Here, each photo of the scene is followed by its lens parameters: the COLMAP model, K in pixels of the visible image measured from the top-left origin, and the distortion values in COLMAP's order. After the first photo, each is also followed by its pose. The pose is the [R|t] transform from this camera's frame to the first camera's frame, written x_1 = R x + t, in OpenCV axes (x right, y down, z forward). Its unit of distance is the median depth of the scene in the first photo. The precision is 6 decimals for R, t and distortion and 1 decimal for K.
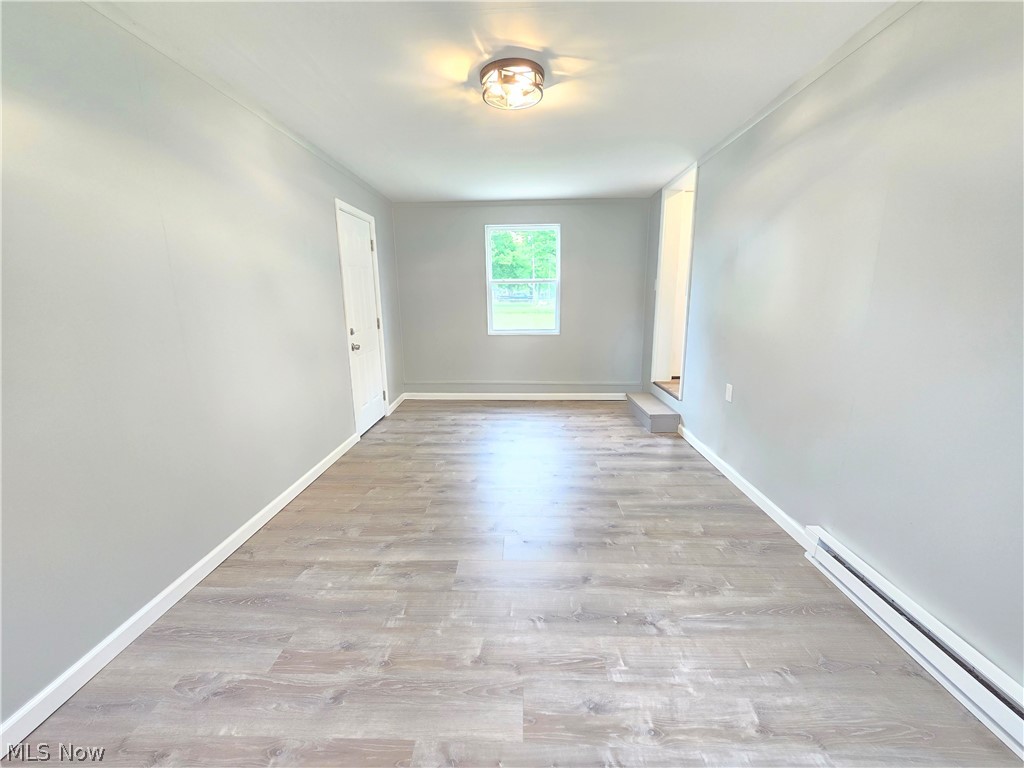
lens RADIAL K [[422.4, 0, 511.0], [0, 422.4, 388.1], [0, 0, 1]] dist [-0.006599, 0.002271]
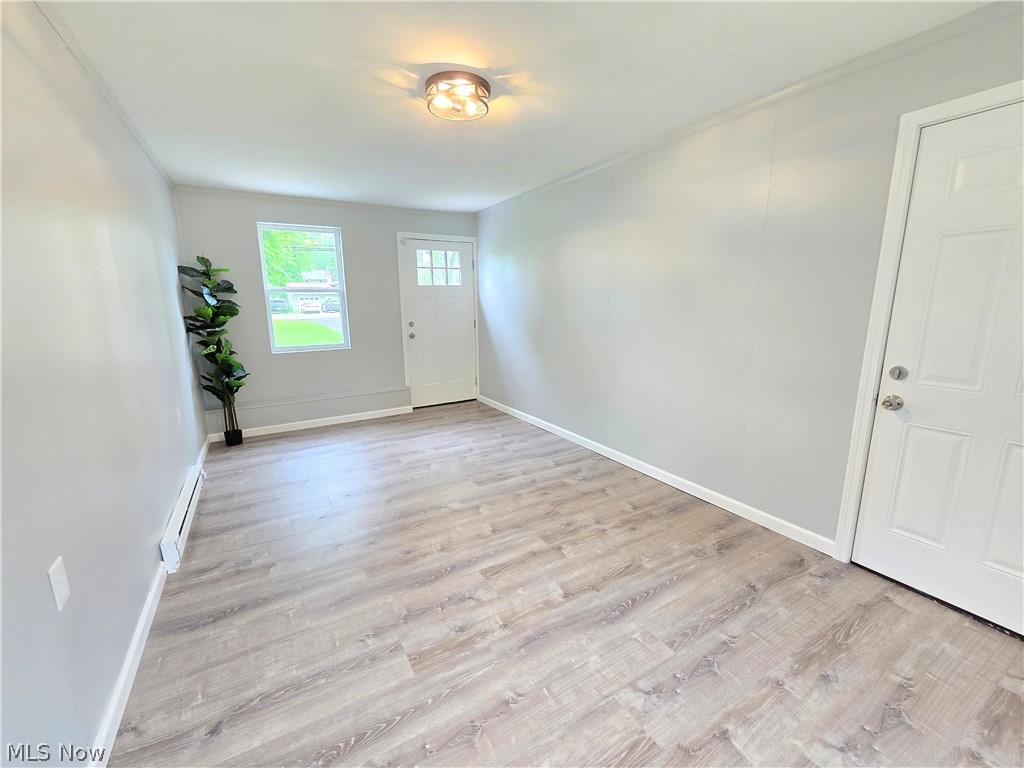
lens RADIAL K [[422.4, 0, 511.0], [0, 422.4, 388.1], [0, 0, 1]] dist [-0.006599, 0.002271]
pose [[-0.843980, 0.129772, -0.520439, 0.413770], [-0.097253, 0.917184, 0.386414, -0.397552], [0.527484, 0.376740, -0.761464, 1.706534]]
